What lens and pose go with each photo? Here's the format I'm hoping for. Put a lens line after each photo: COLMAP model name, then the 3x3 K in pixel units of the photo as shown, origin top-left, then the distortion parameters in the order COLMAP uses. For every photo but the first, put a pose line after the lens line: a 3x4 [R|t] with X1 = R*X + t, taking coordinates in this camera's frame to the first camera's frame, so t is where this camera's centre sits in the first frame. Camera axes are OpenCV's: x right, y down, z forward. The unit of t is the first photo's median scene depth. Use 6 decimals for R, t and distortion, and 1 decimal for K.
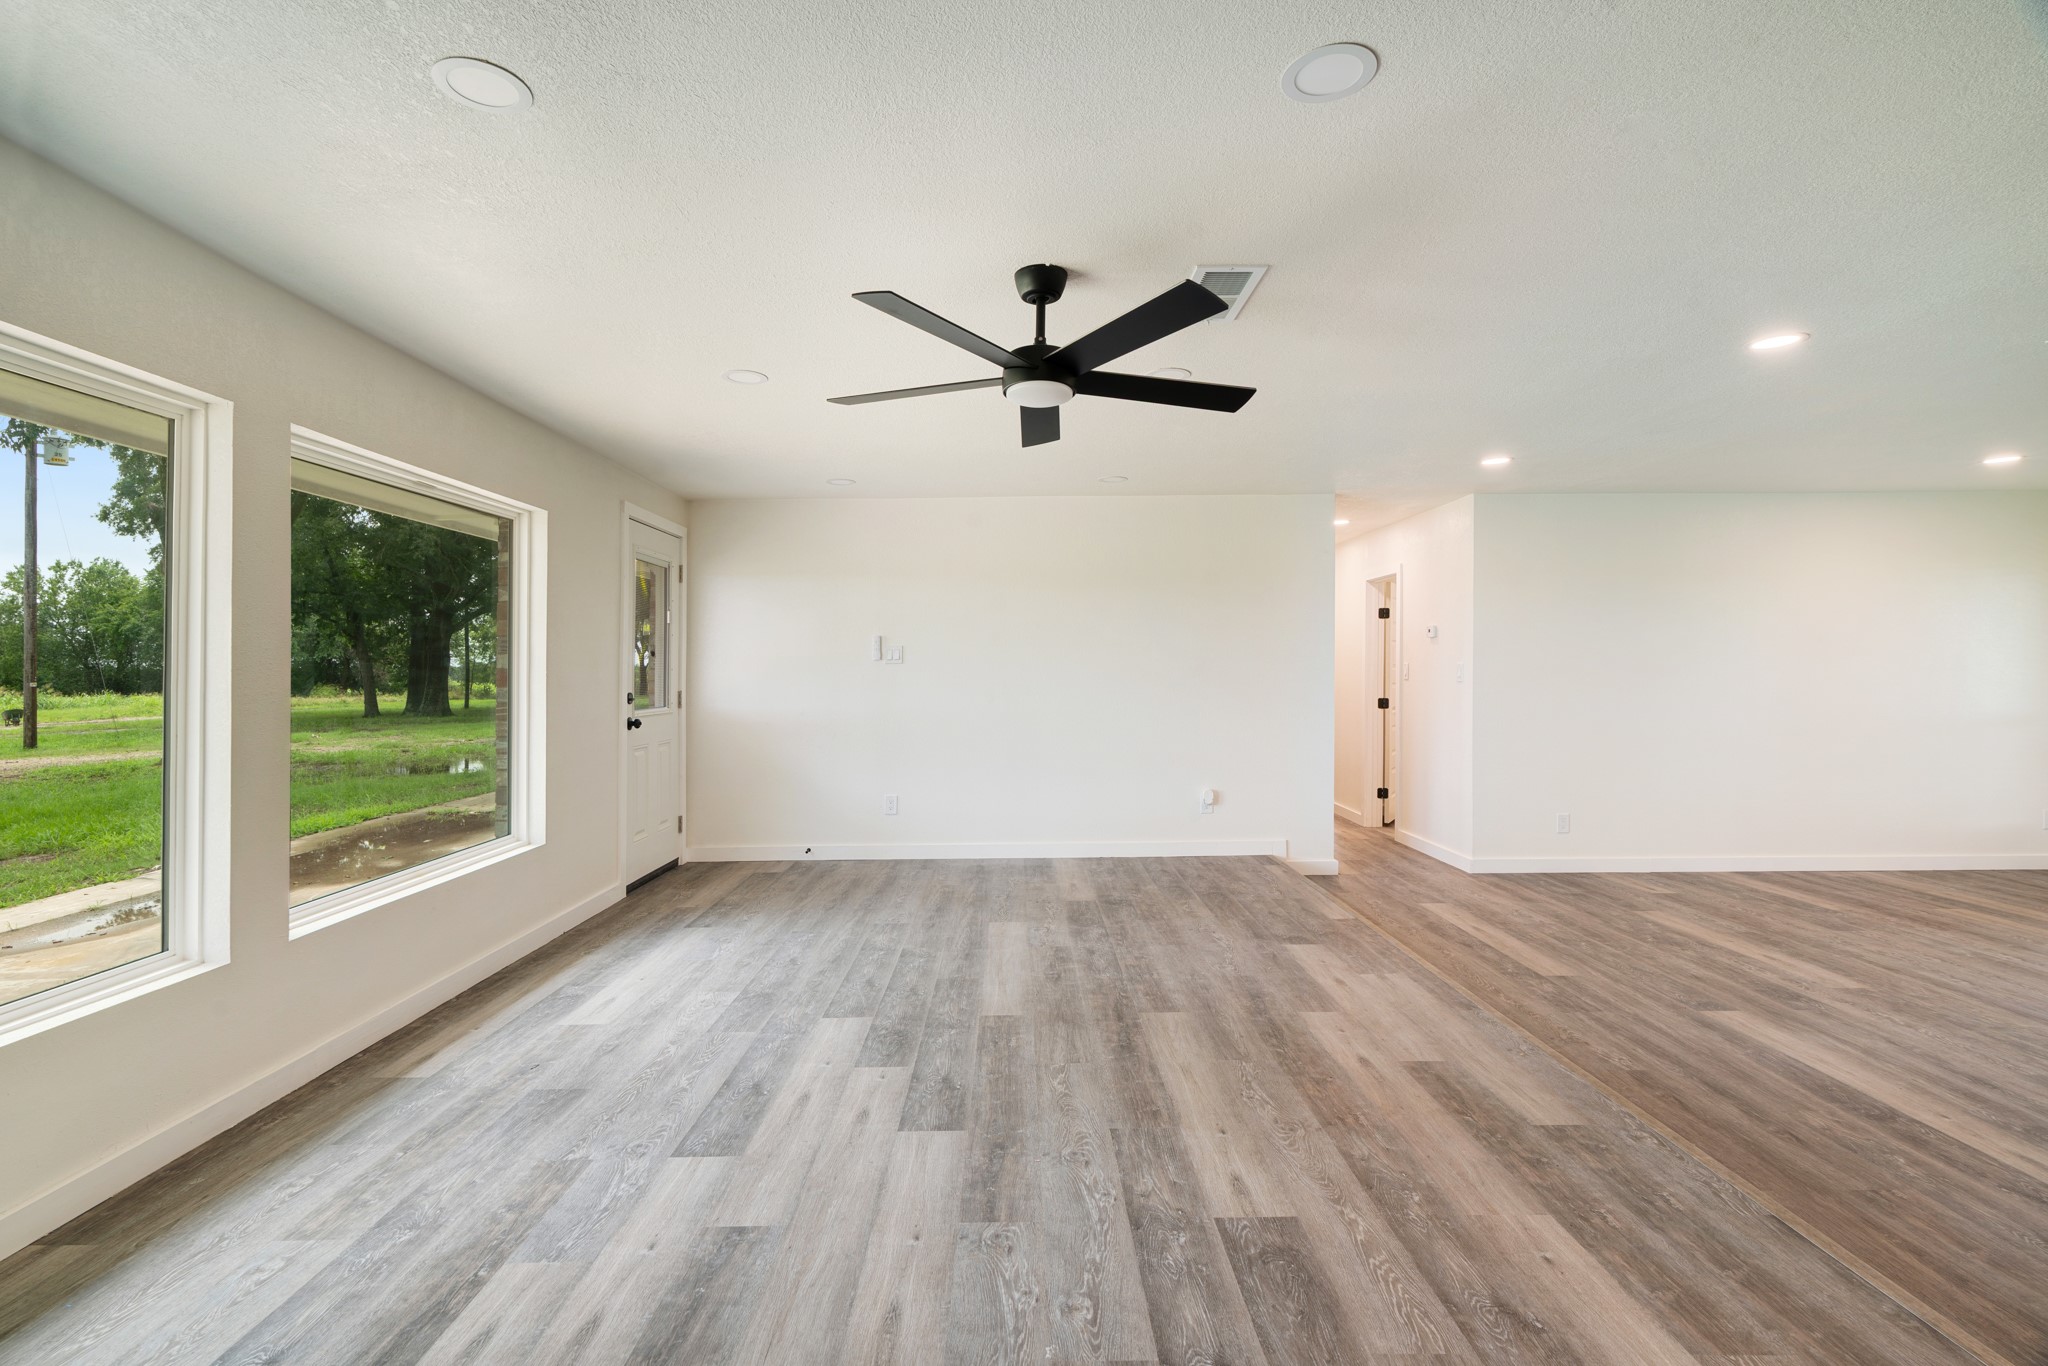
lens RADIAL K [[935.5, 0, 1027.6], [0, 935.5, 679.2], [0, 0, 1]] dist [0.026675, 0.000928]
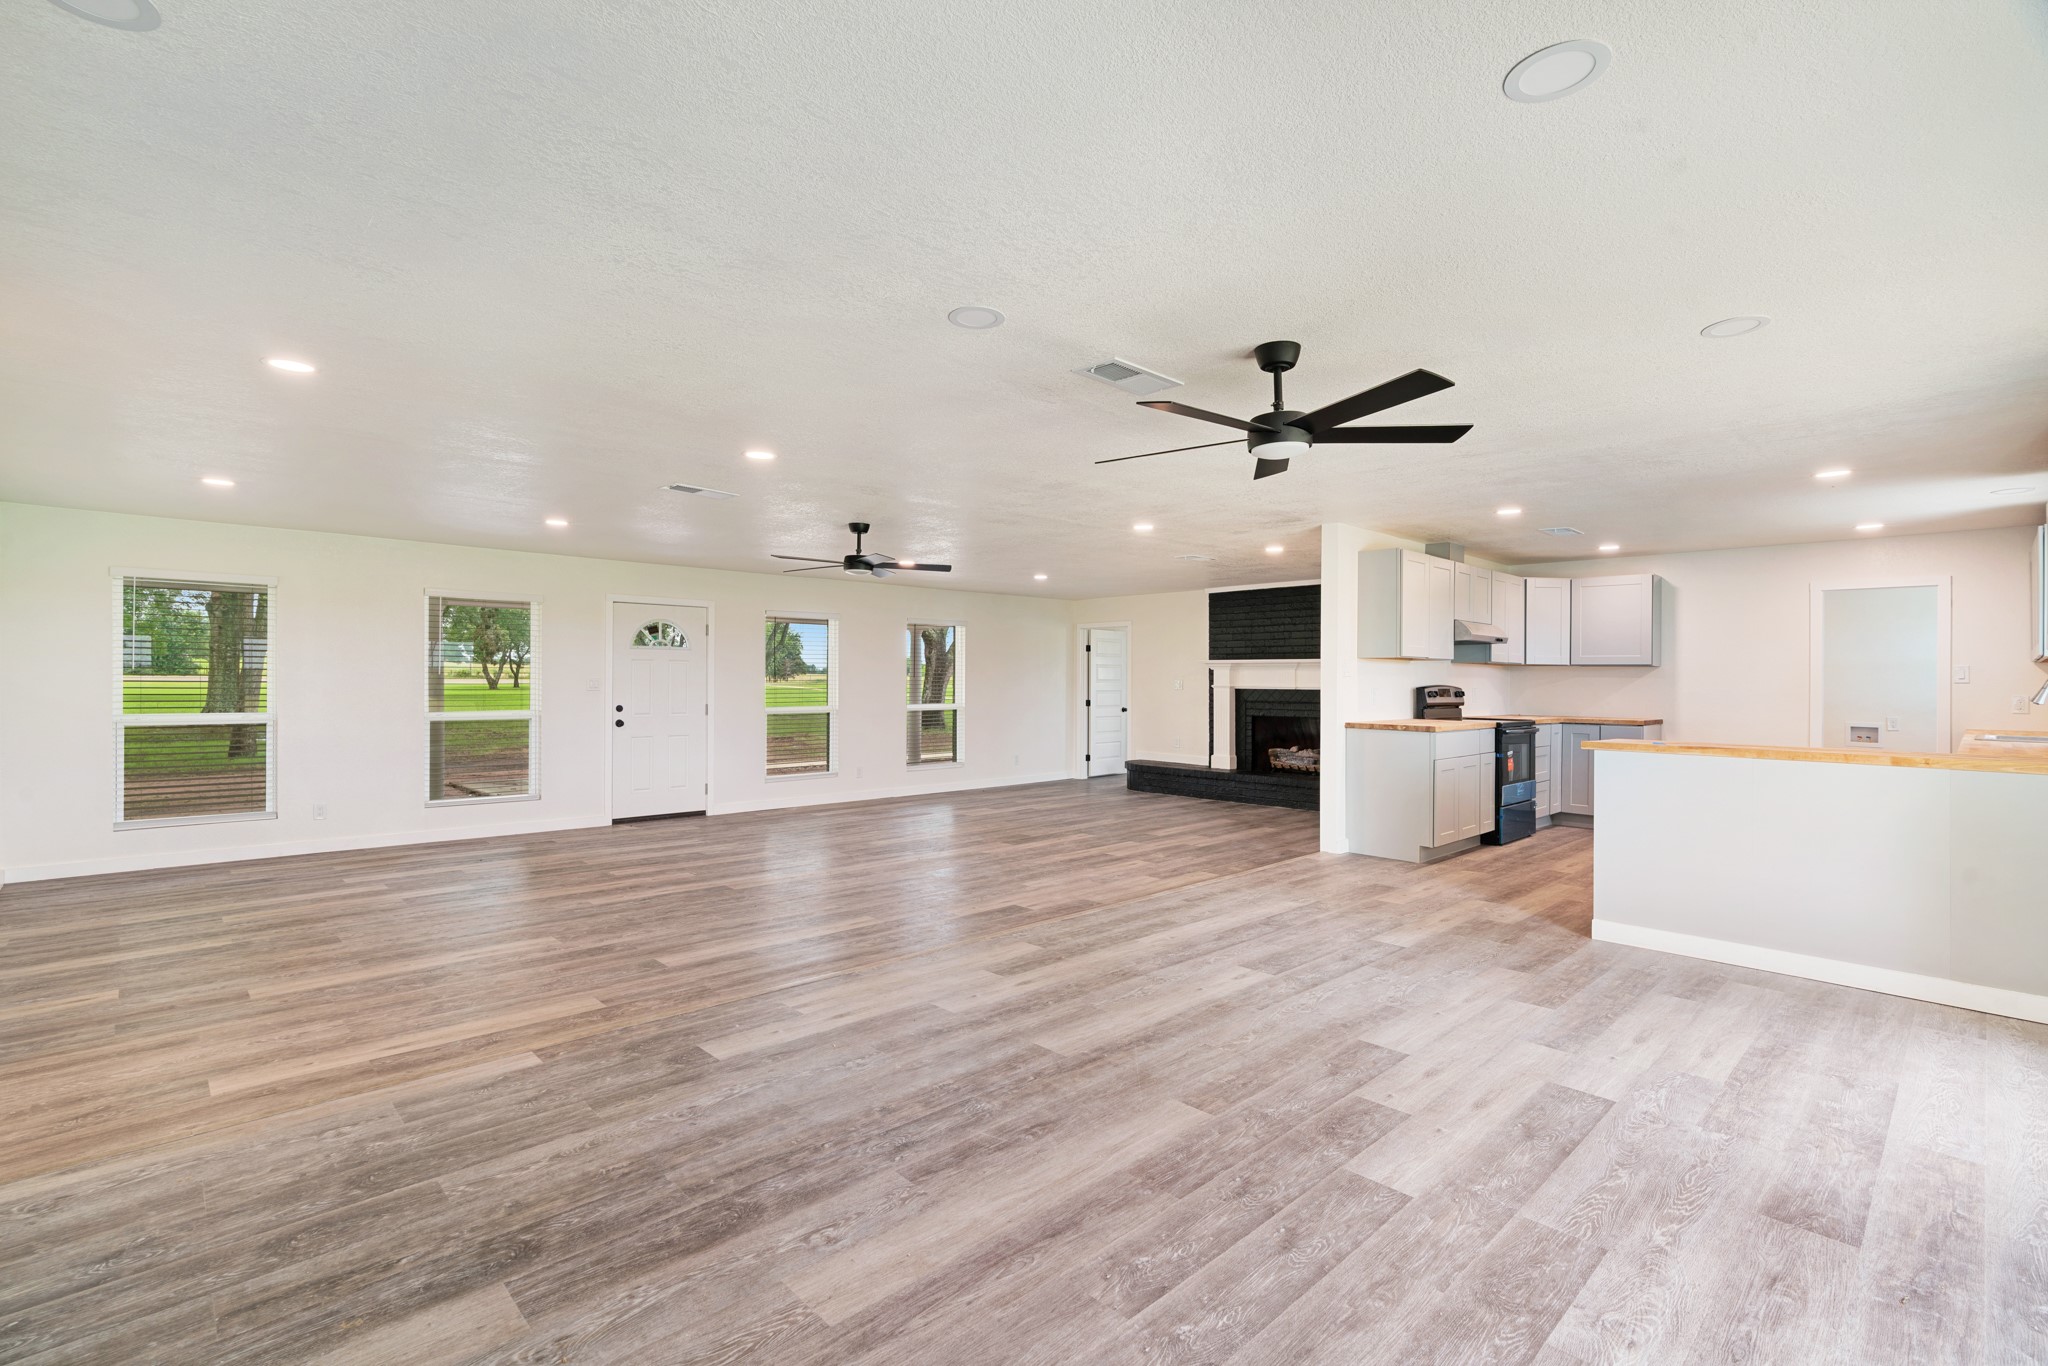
lens RADIAL K [[935.5, 0, 1030.3], [0, 935.5, 684.1], [0, 0, 1]] dist [0.026675, 0.000928]
pose [[-0.690807, 0.001995, 0.723036, -0.517271], [-0.003627, 0.999974, -0.006224, -0.000834], [-0.723030, -0.006922, -0.690782, 1.661222]]
